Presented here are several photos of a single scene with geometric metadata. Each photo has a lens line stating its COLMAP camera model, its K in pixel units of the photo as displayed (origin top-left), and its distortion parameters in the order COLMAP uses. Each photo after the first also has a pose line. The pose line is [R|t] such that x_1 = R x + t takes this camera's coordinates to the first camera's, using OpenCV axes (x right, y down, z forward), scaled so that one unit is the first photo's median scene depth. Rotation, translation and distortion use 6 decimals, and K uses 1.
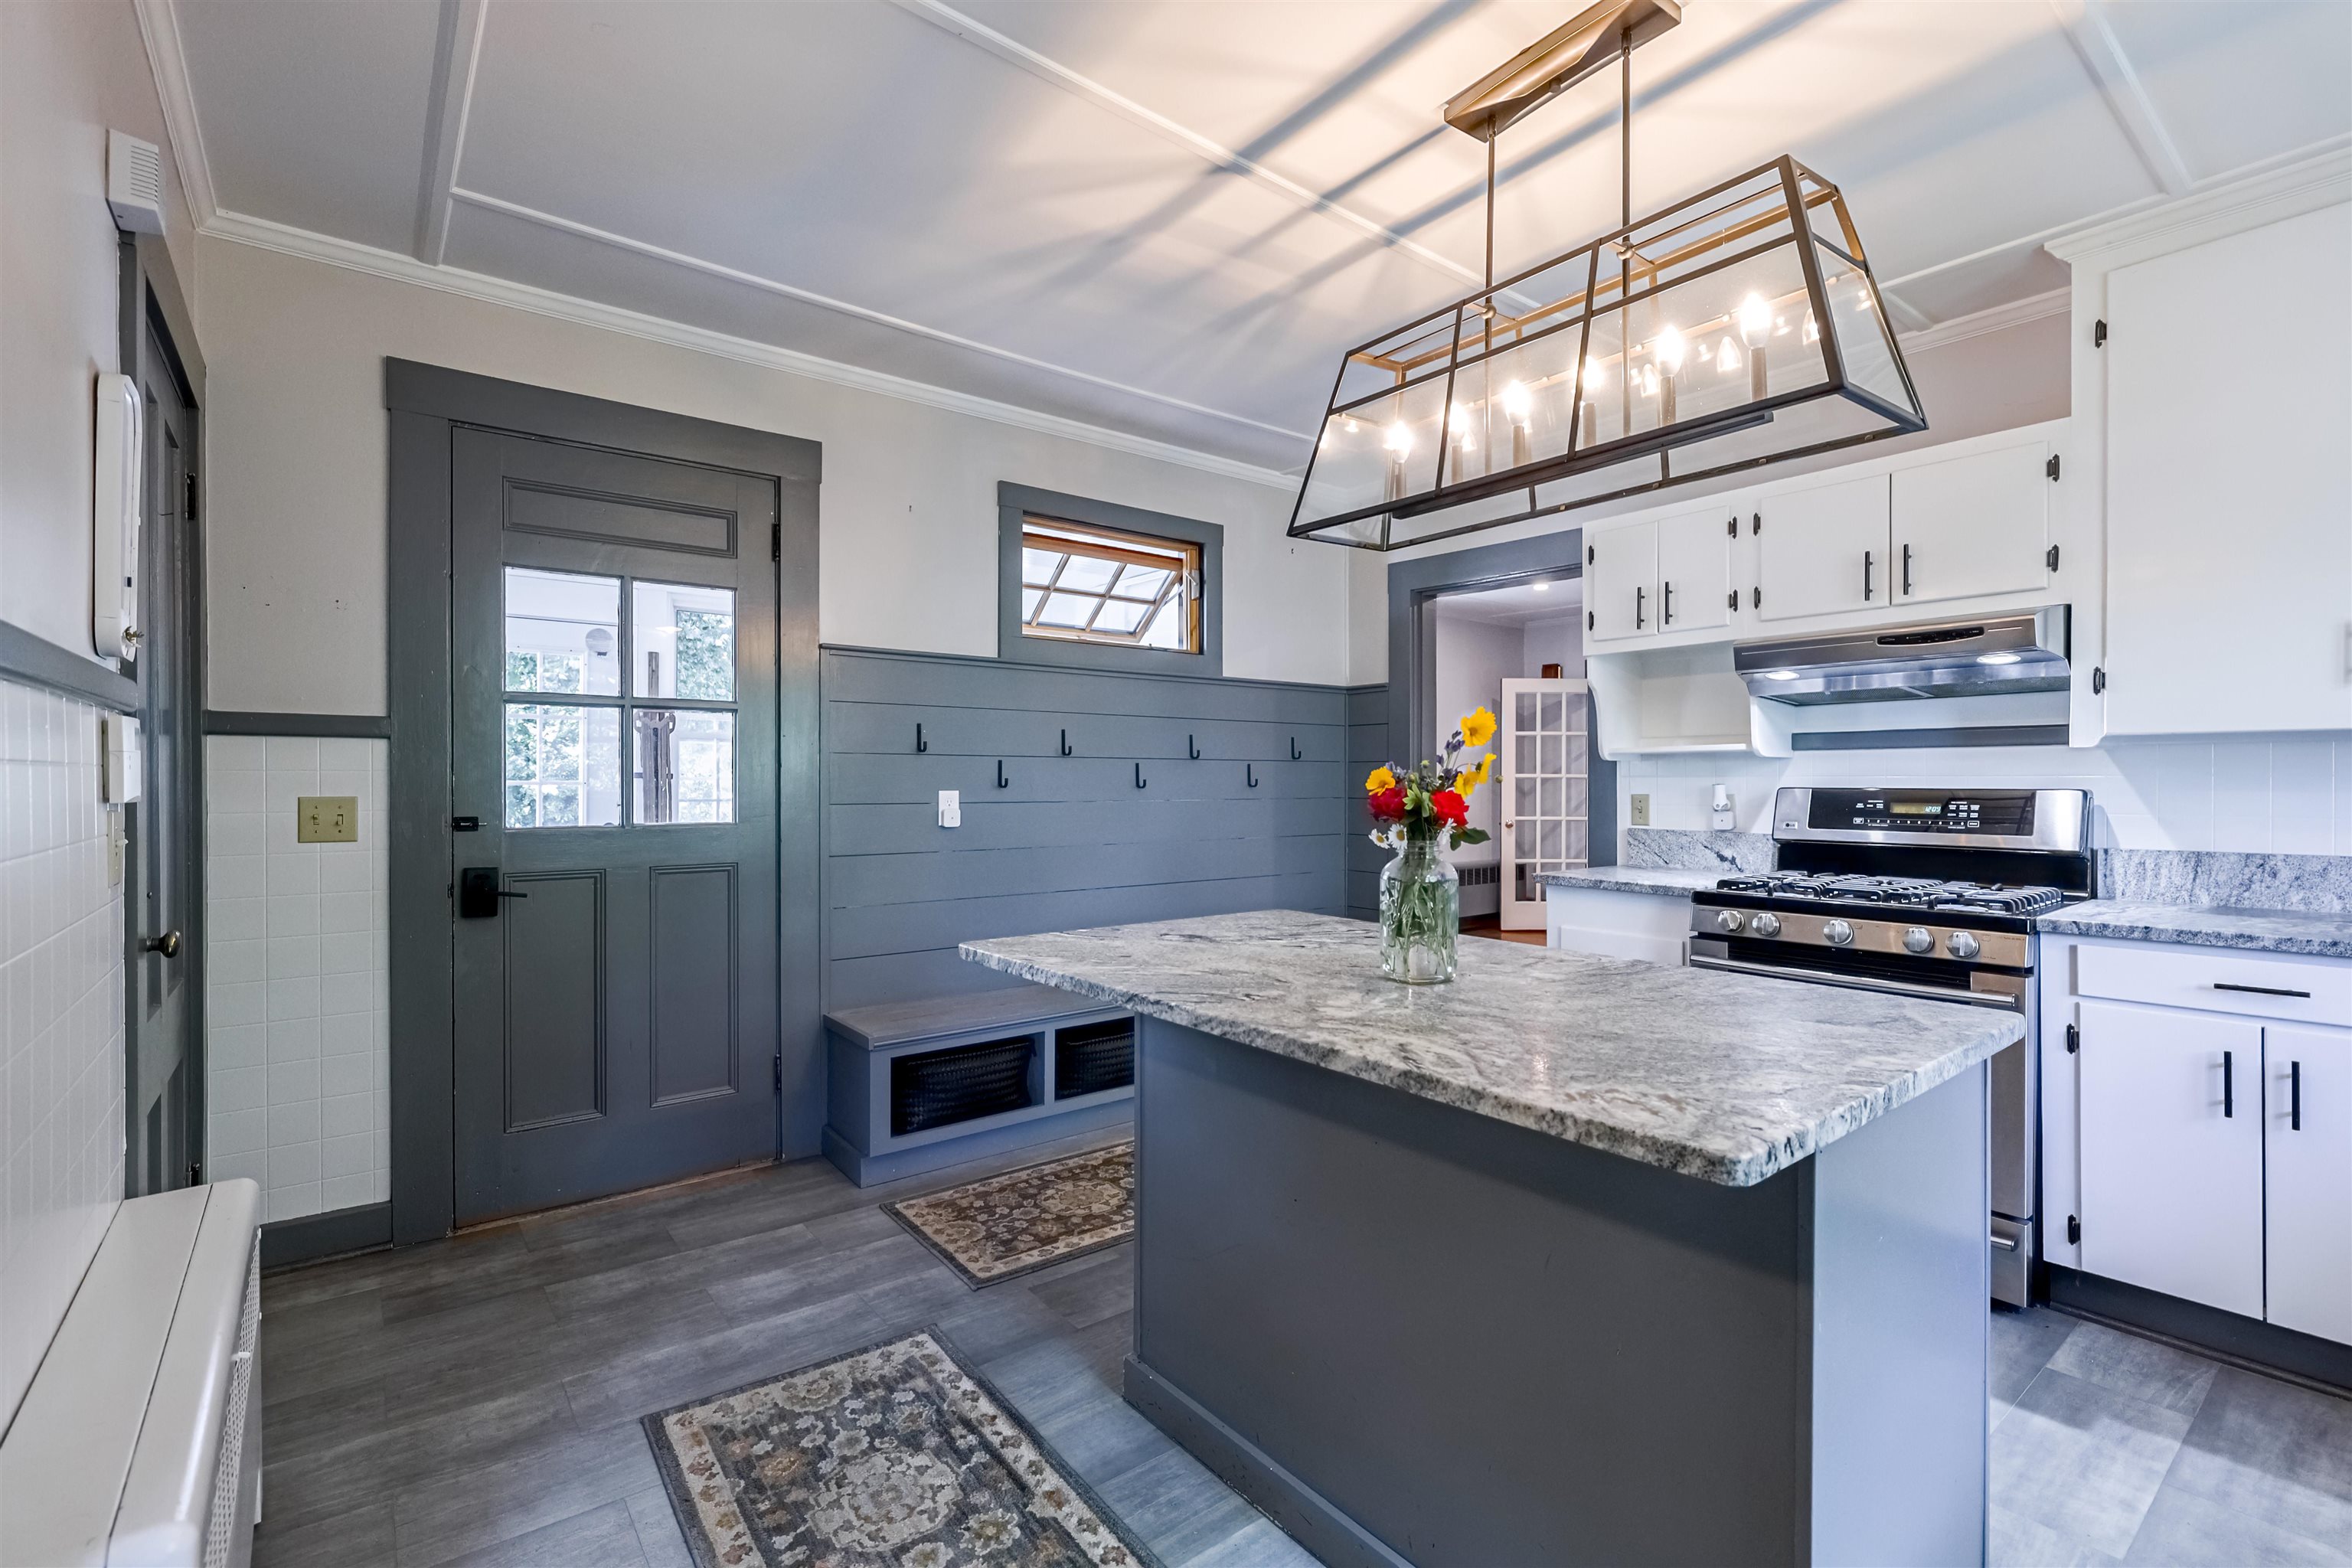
lens RADIAL K [[1048.7, 0, 1172.8], [0, 1048.7, 782.7], [0, 0, 1]] dist [0.001502, -0.000559]
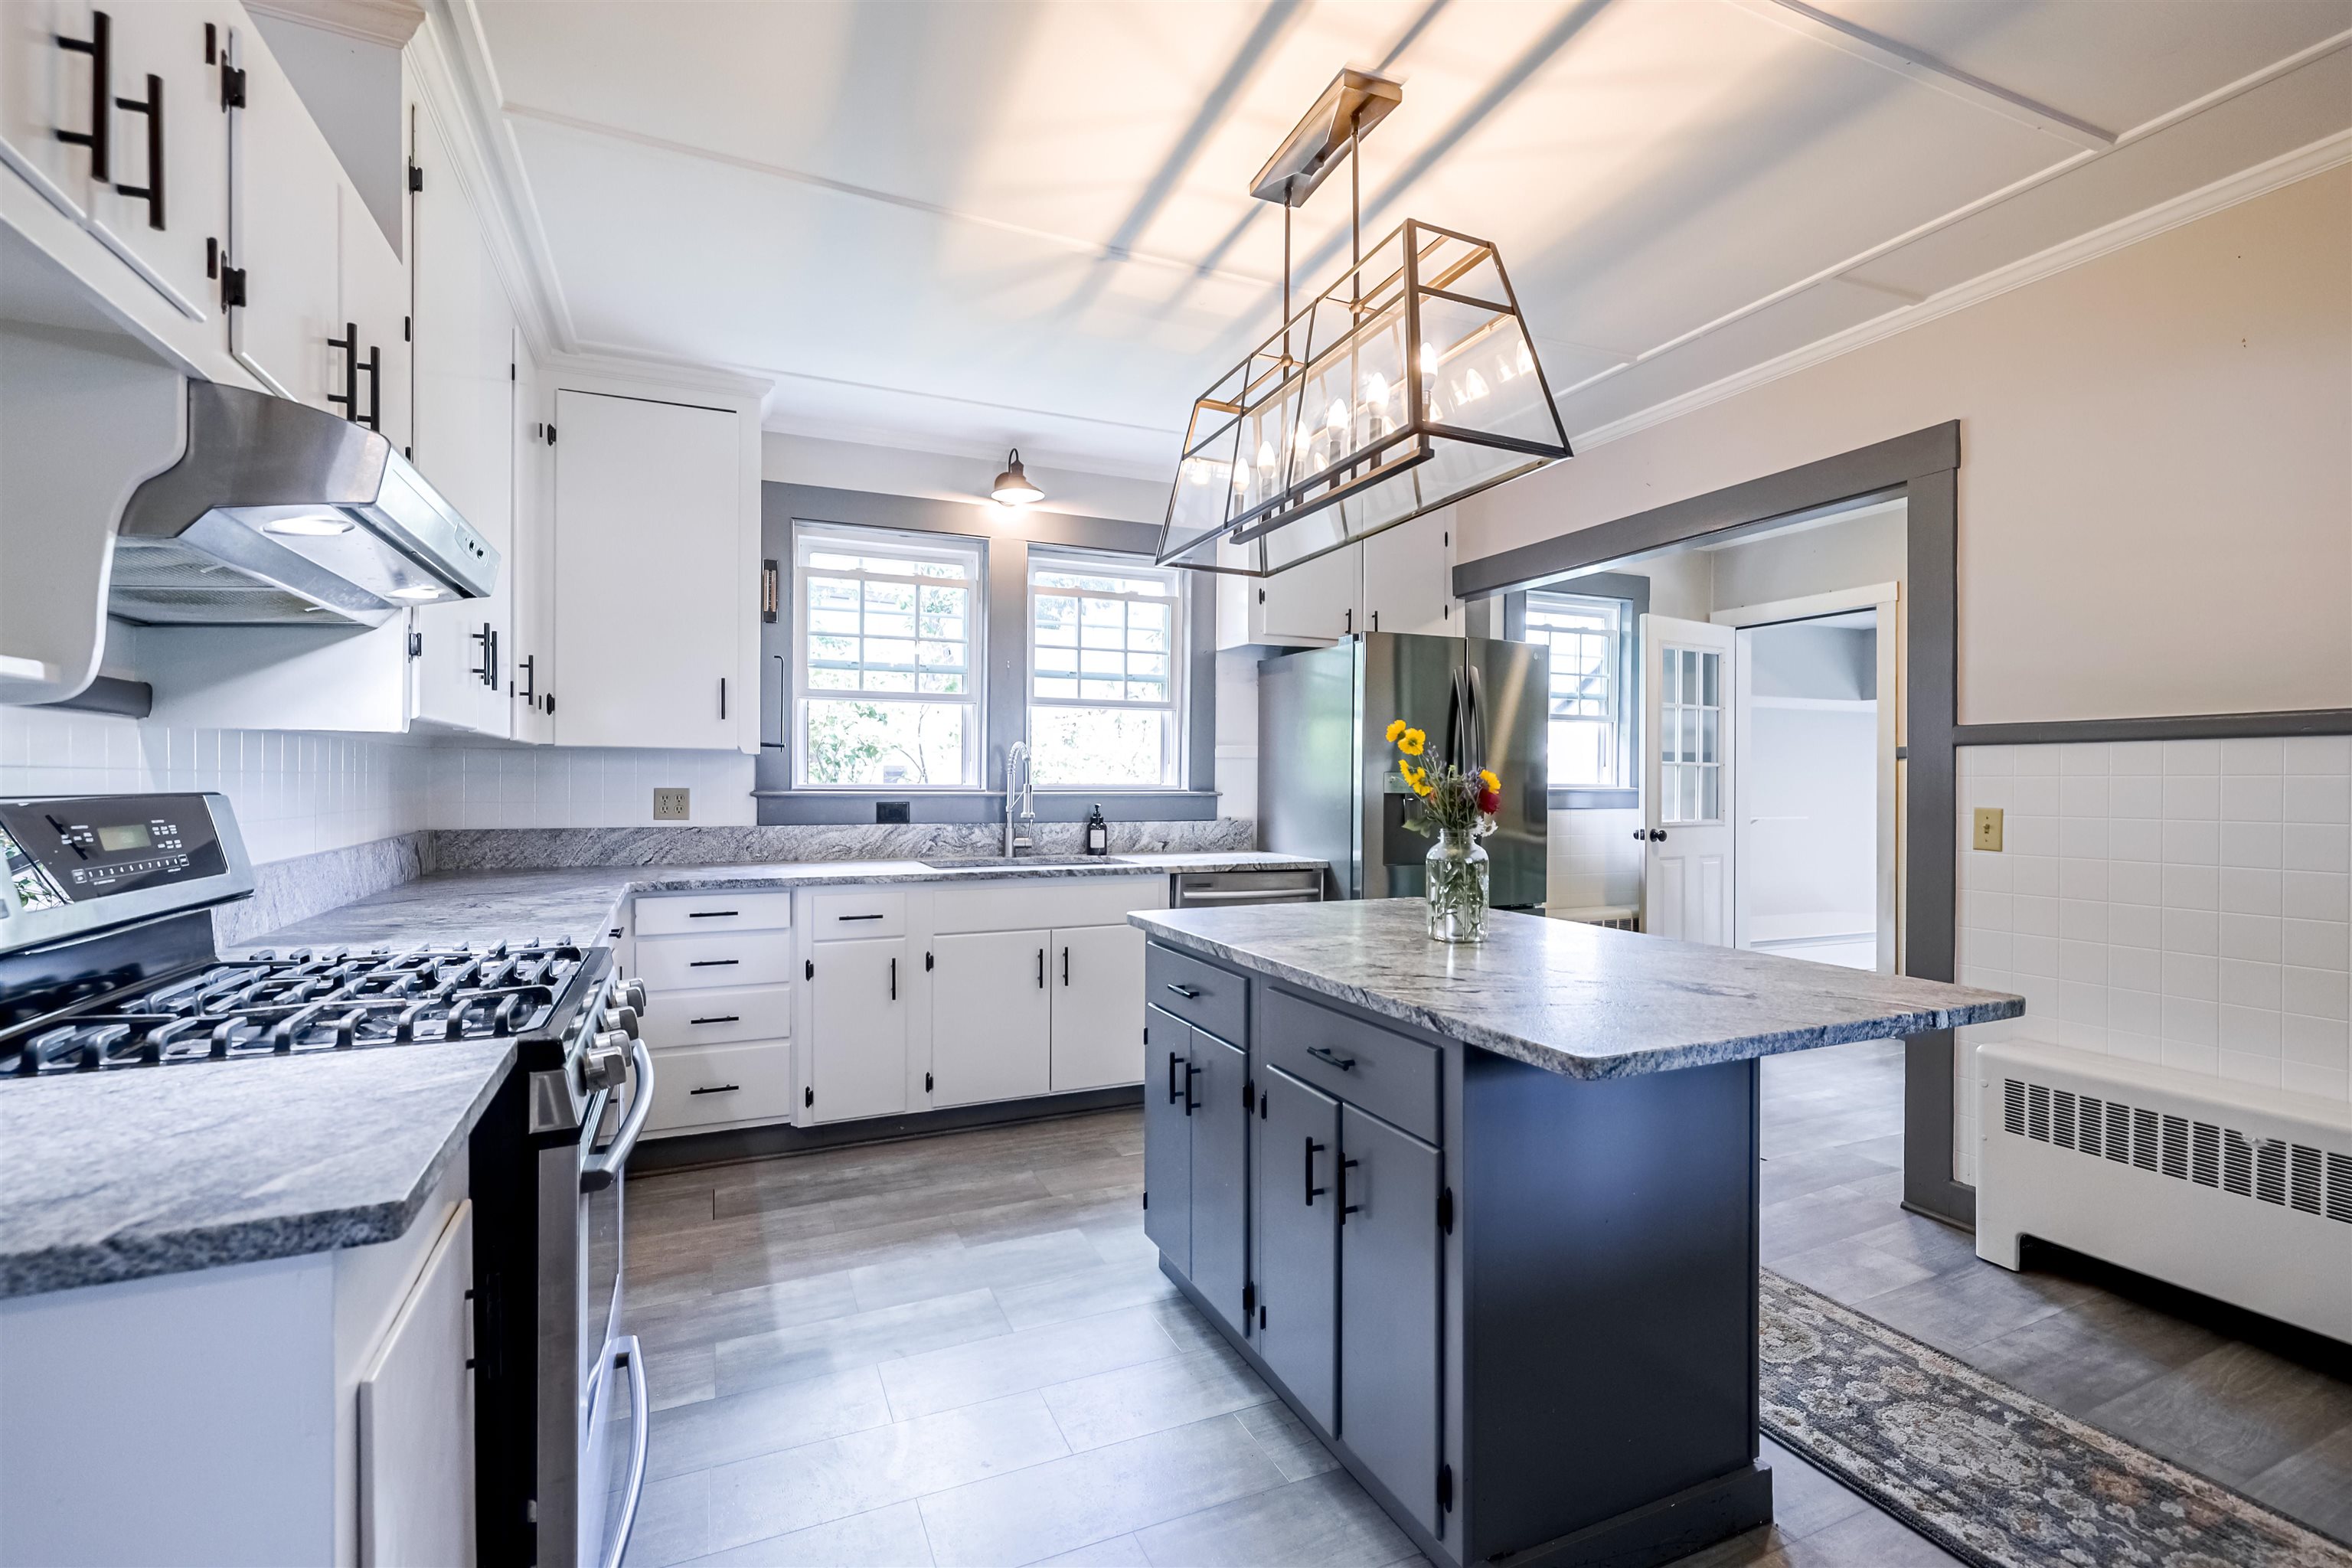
lens RADIAL K [[1048.7, 0, 1172.8], [0, 1048.7, 782.7], [0, 0, 1]] dist [0.001502, -0.000559]
pose [[-0.969579, -0.003877, 0.244749, 0.171106], [-0.002891, 0.999986, 0.004384, -0.003365], [-0.244762, 0.003543, -0.969577, 1.530040]]
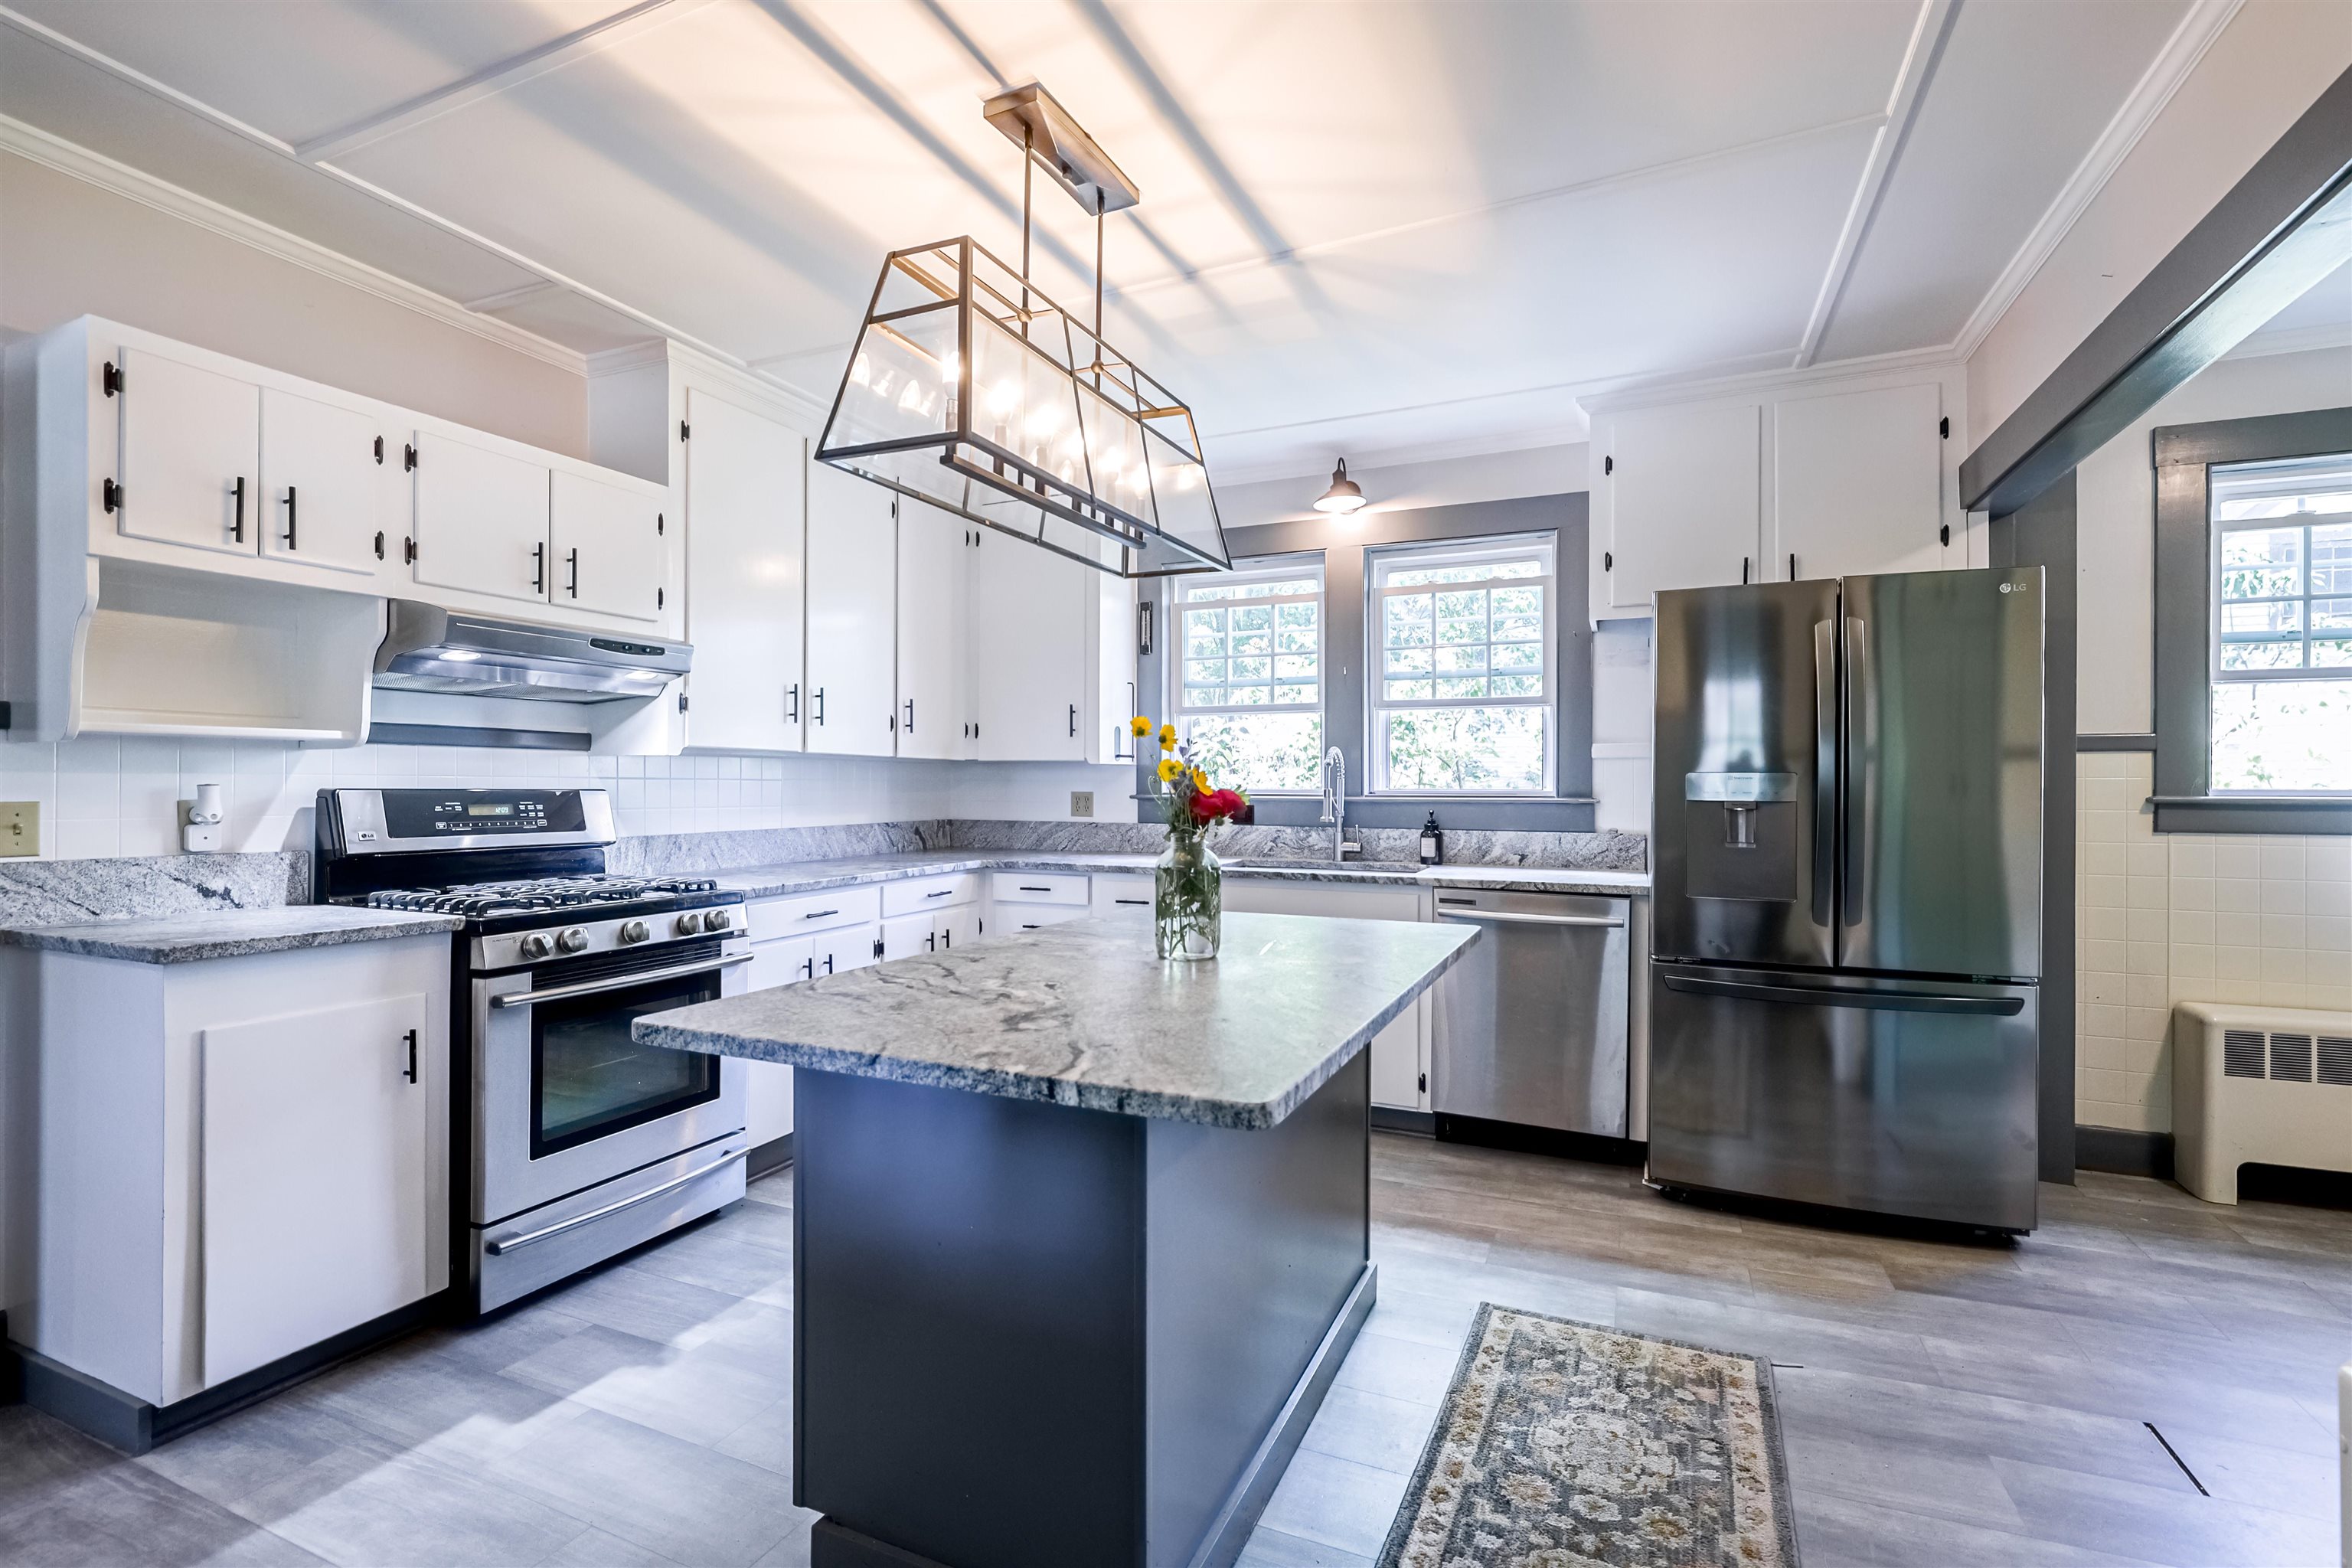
lens RADIAL K [[1048.7, 0, 1172.8], [0, 1048.7, 782.7], [0, 0, 1]] dist [0.001502, -0.000559]
pose [[-0.466328, 0.002598, 0.884608, -0.501573], [-0.001005, 0.999993, -0.003467, 0.002730], [-0.884611, -0.002506, -0.466322, 1.027428]]
